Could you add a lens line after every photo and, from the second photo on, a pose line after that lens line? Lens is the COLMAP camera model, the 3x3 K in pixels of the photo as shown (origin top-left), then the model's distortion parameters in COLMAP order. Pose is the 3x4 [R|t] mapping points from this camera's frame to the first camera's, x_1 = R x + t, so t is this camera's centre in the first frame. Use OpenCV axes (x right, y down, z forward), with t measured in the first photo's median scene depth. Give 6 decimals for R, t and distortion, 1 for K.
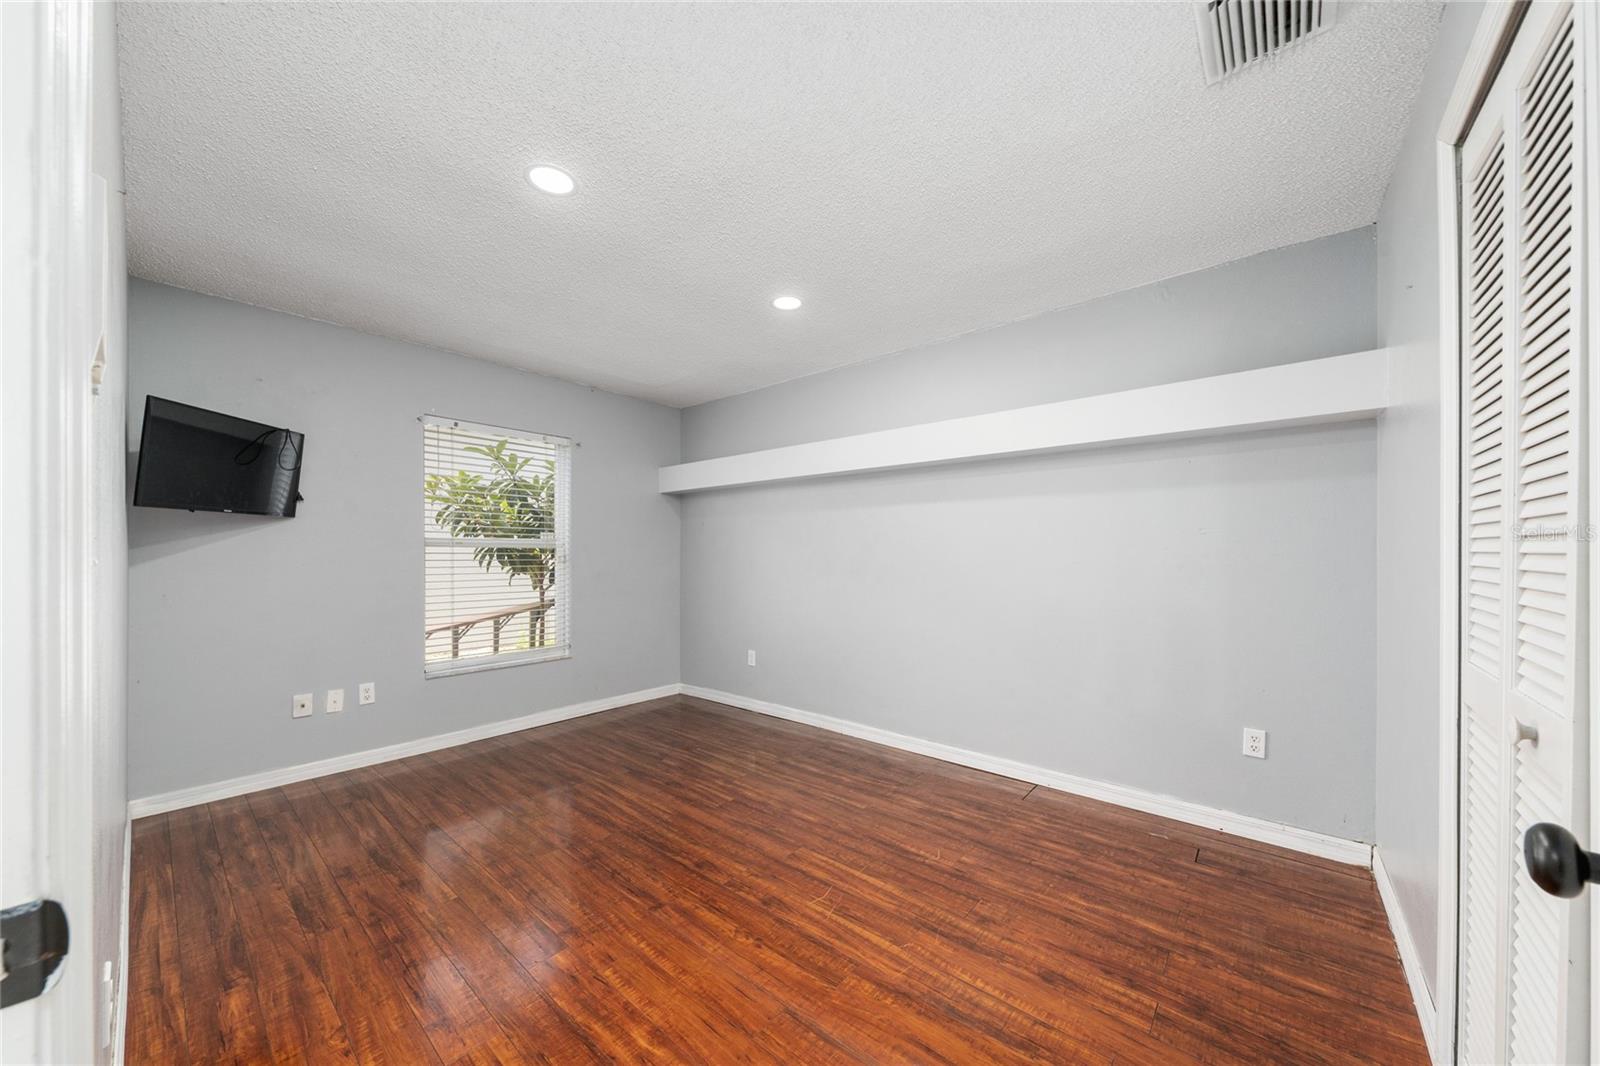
lens RADIAL K [[555.0, 0, 809.9], [0, 555.0, 567.1], [0, 0, 1]] dist [-0.003268, 0.000441]
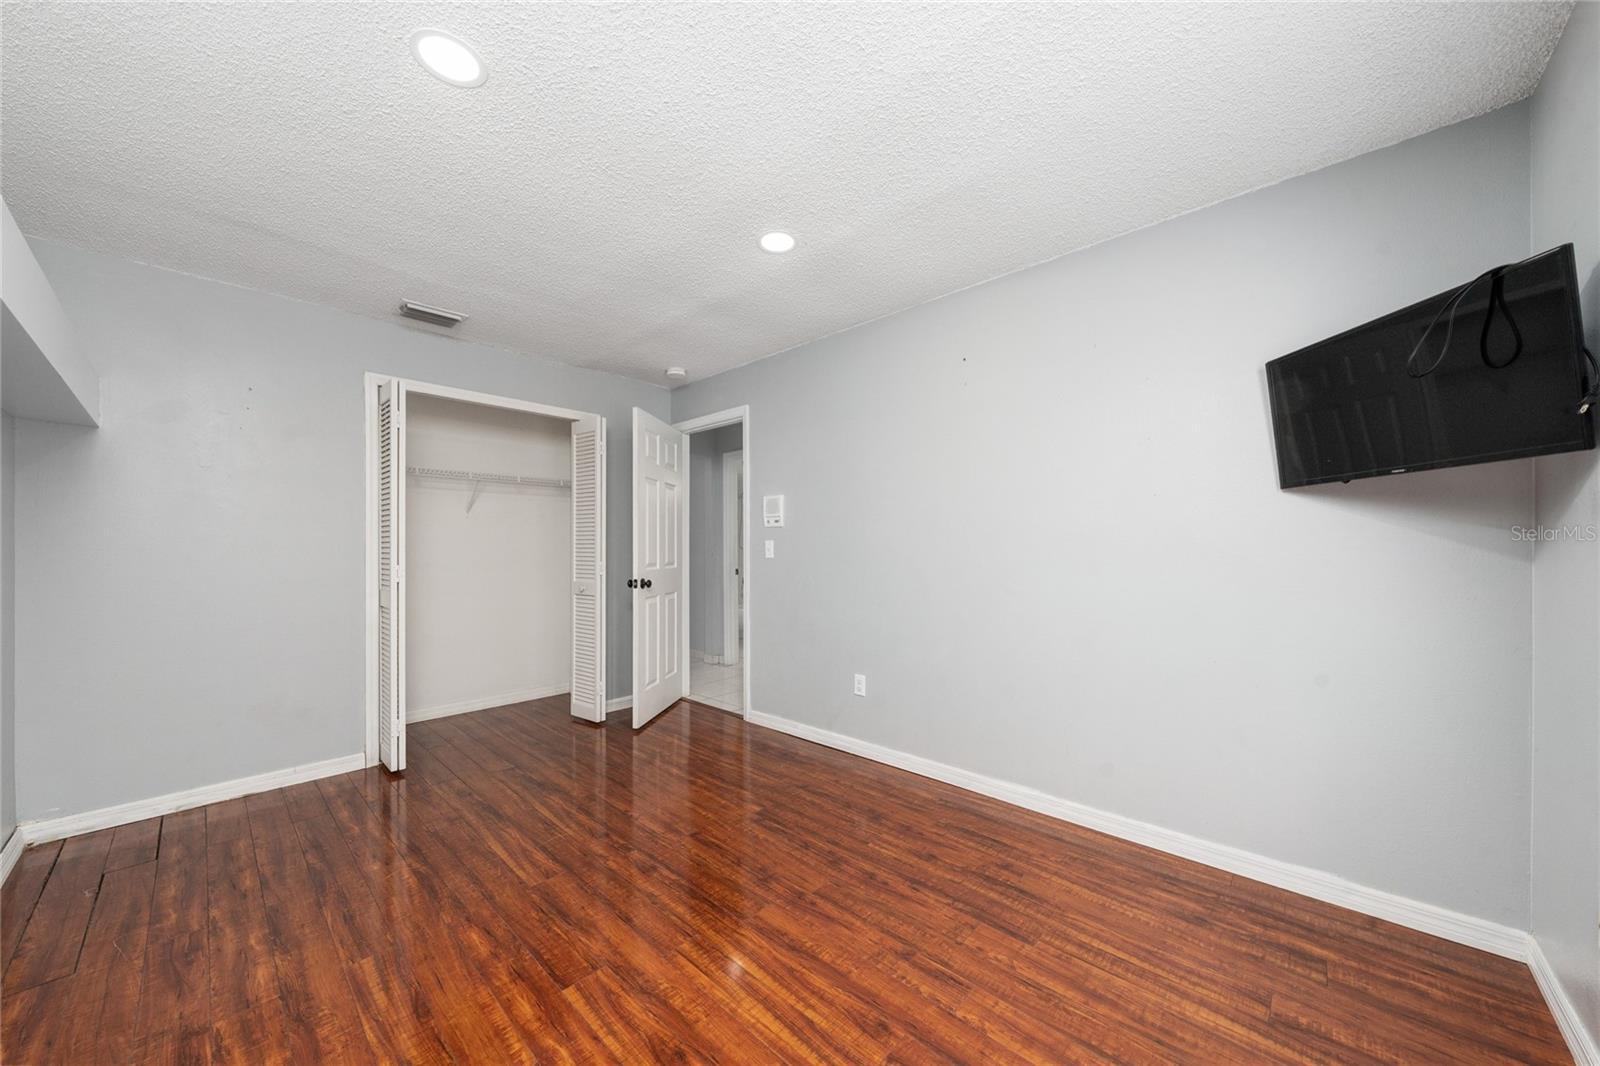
lens RADIAL K [[555.0, 0, 808.7], [0, 555.0, 534.7], [0, 0, 1]] dist [-0.003268, 0.000441]
pose [[-0.998934, 0.004417, 0.045955, -0.480010], [0.004307, 0.999988, -0.002503, -0.036073], [-0.045965, -0.002303, -0.998940, 1.811506]]
